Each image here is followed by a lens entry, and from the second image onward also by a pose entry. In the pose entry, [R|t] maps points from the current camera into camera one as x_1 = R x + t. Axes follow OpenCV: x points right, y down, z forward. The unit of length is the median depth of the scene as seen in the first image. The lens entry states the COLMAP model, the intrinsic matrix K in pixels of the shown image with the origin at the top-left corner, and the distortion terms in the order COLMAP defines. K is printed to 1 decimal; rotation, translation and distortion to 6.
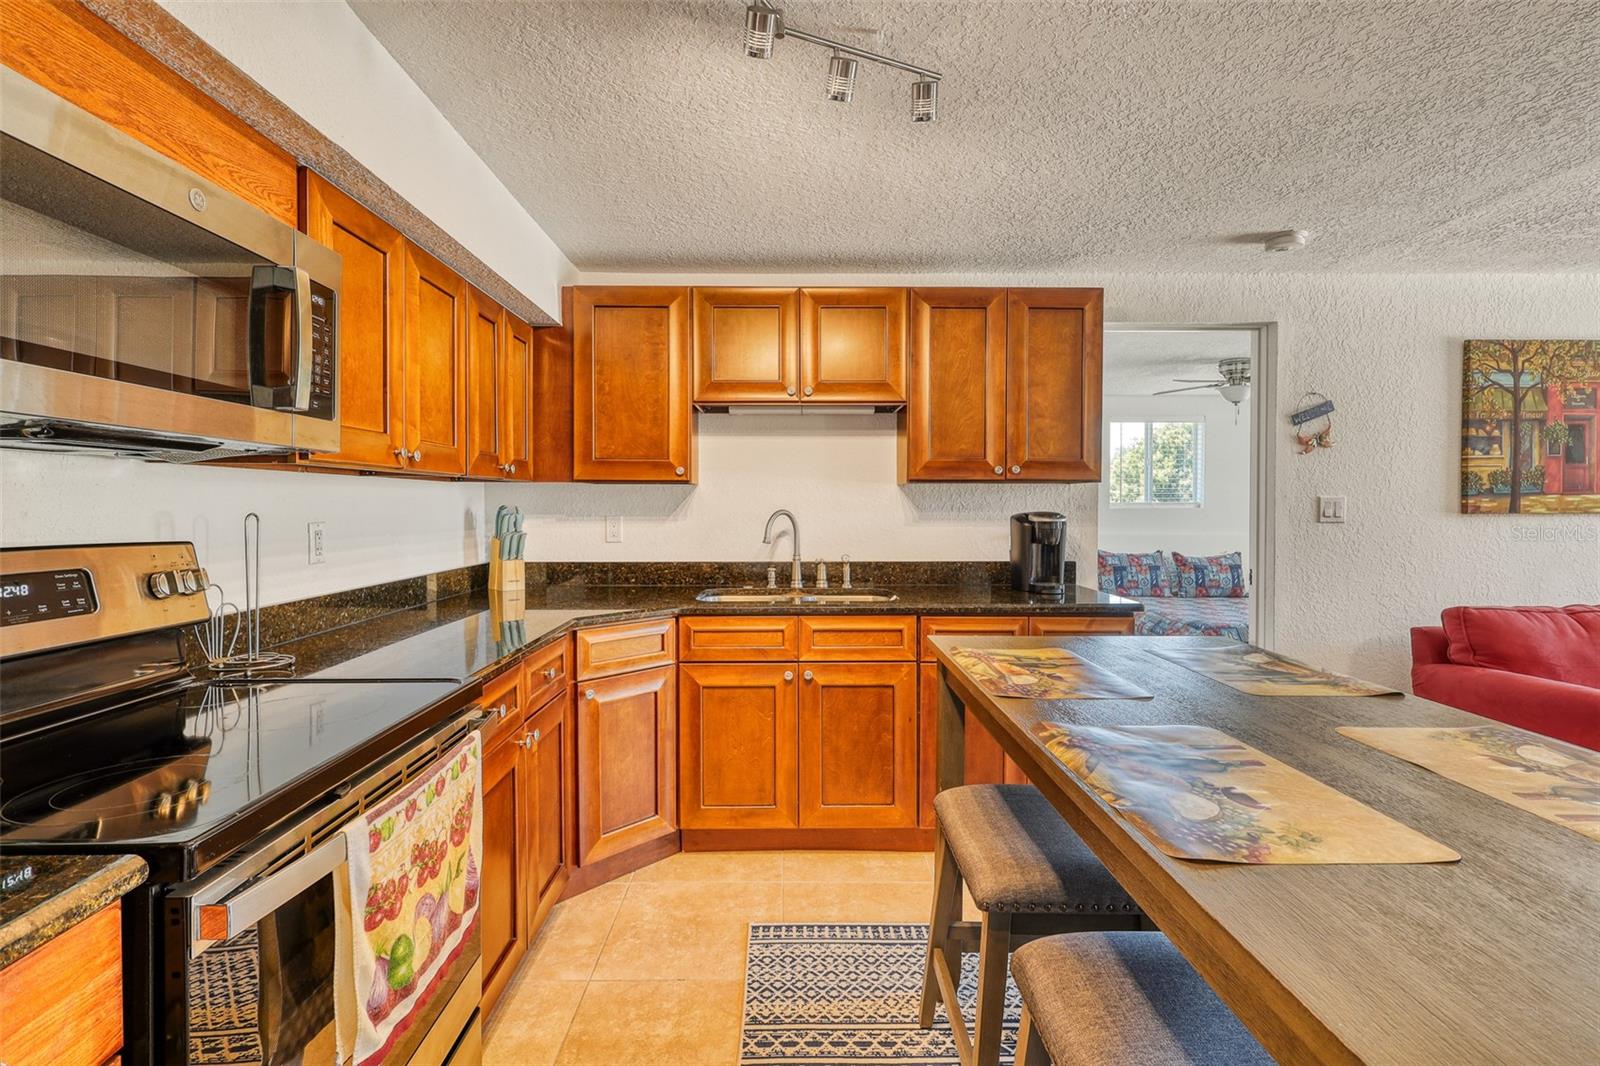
lens RADIAL K [[755.9, 0, 788.7], [0, 755.9, 499.2], [0, 0, 1]] dist [-0.000893, 0.002000]
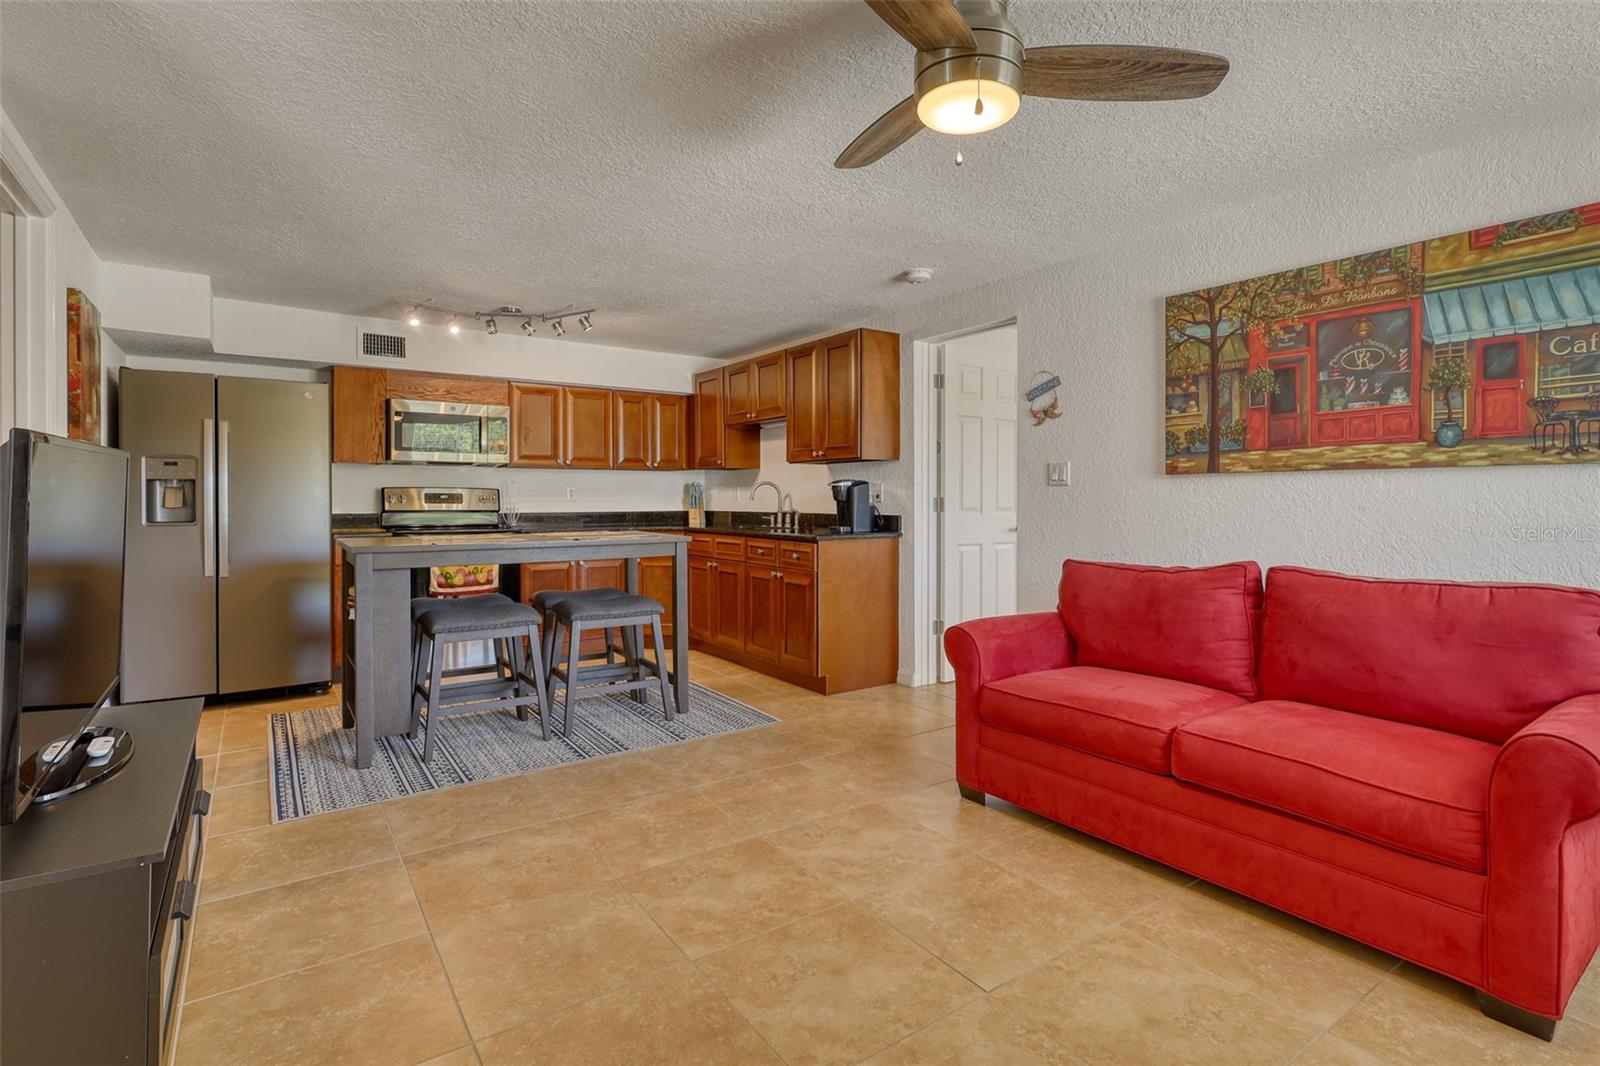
lens RADIAL K [[784.5, 0, 807.0], [0, 784.5, 503.9], [0, 0, 1]] dist [-0.002694, 0.000463]
pose [[0.567314, 0.005753, -0.823482, 1.474694], [0.005057, 0.999932, 0.010470, 0.044582], [0.823486, -0.010104, 0.567246, 0.036201]]
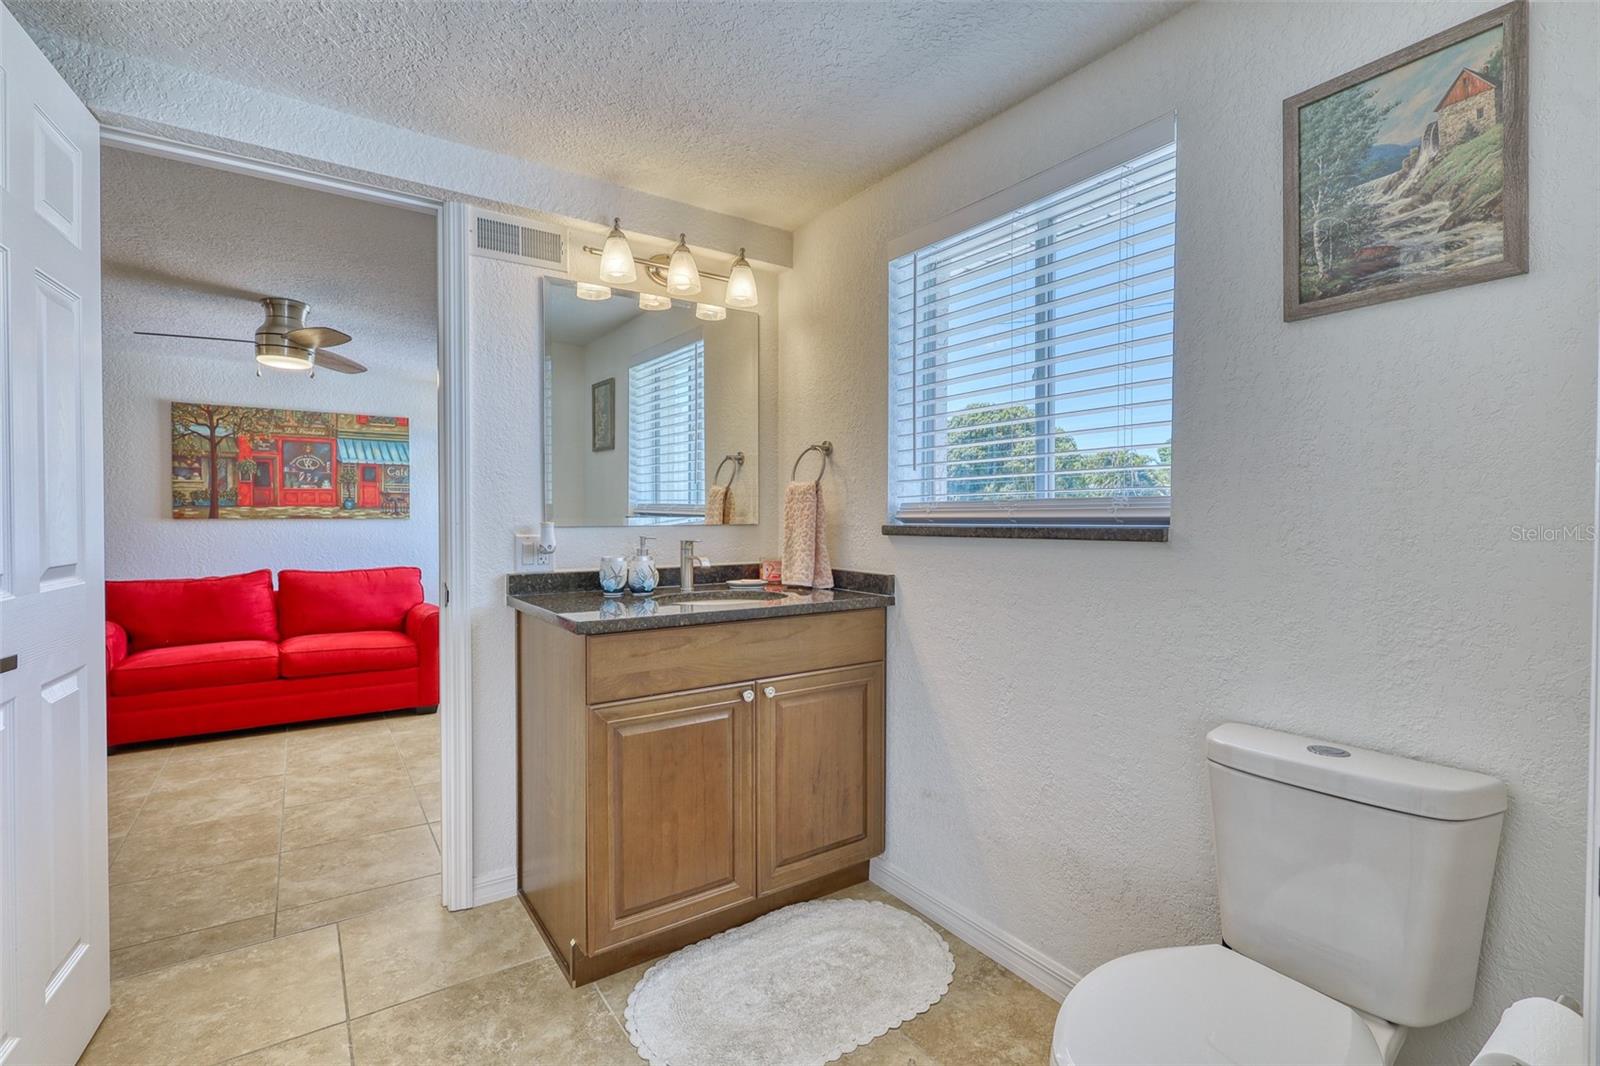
lens RADIAL K [[737.3, 0, 800.0], [0, 737.3, 533.0], [0, 0, 1]] dist [0.001291, 0.000607]
pose [[0.832880, -0.010732, 0.553349, 1.122263], [-0.004298, 0.999656, 0.025857, 0.004045], [-0.553437, -0.023914, 0.832548, -0.896808]]
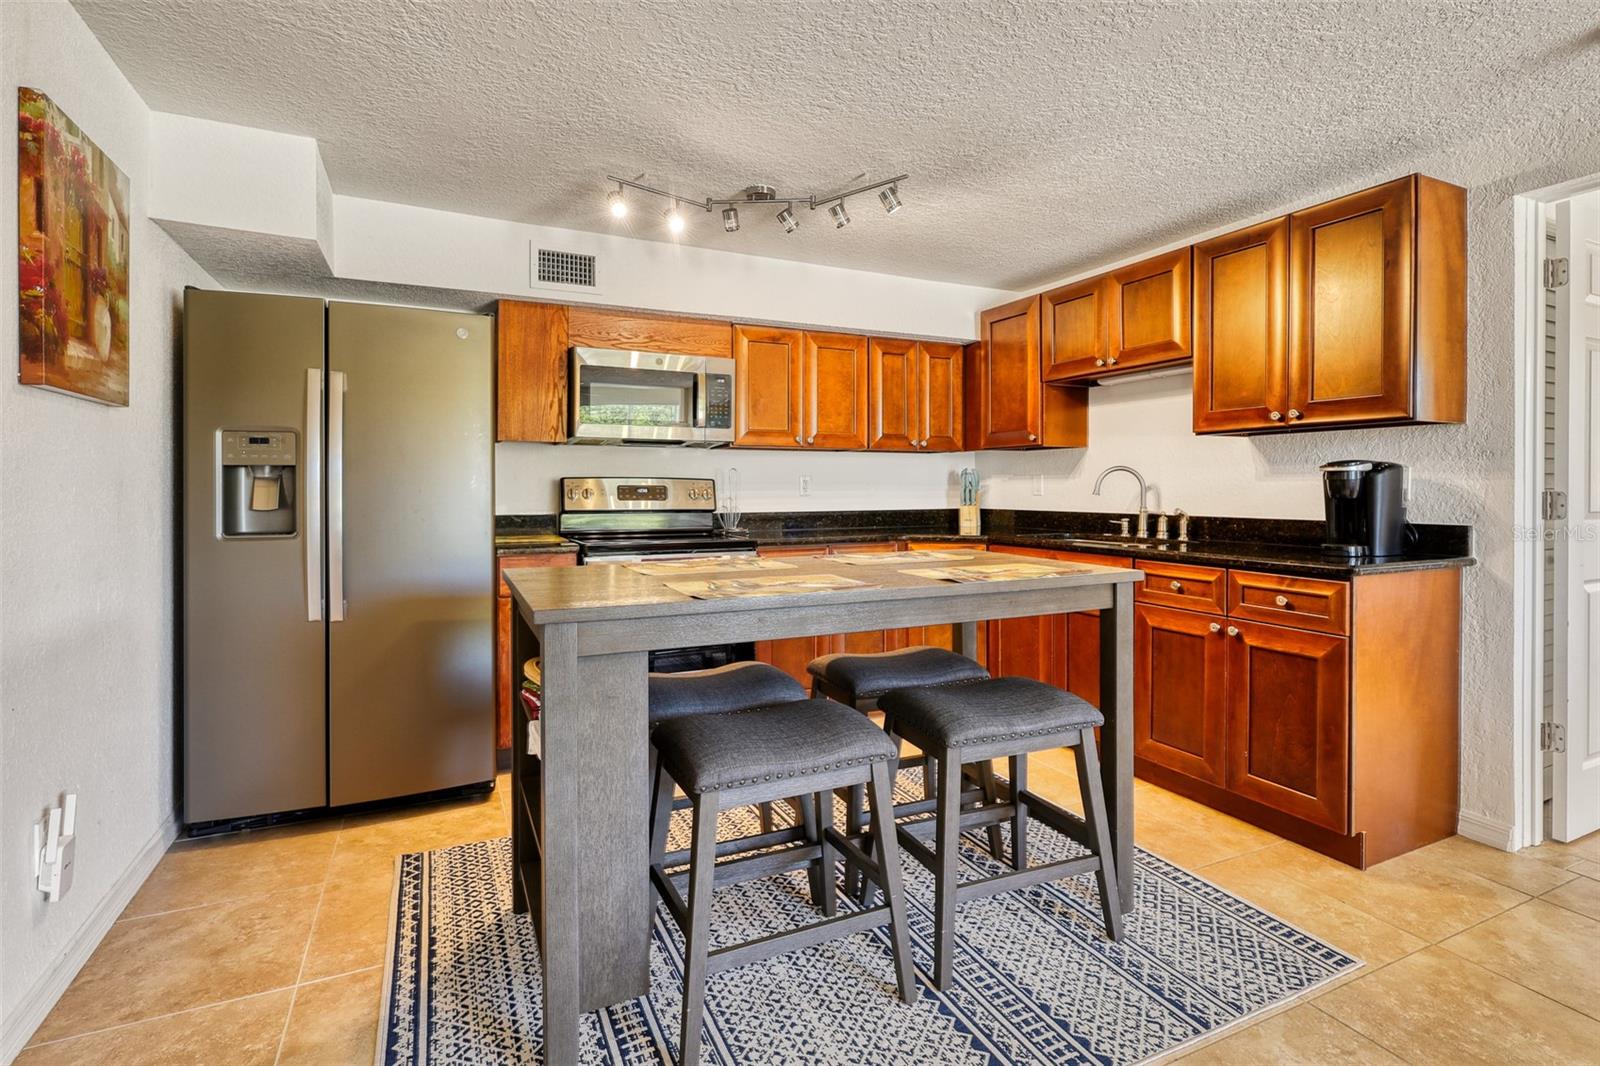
lens RADIAL K [[770.3, 0, 799.7], [0, 770.3, 488.6], [0, 0, 1]] dist [-0.003142, -0.000014]
pose [[0.421851, 0.000250, -0.906665, 0.789678], [0.007220, 0.999967, 0.003635, 0.037566], [0.906636, -0.008080, 0.421835, 0.075612]]
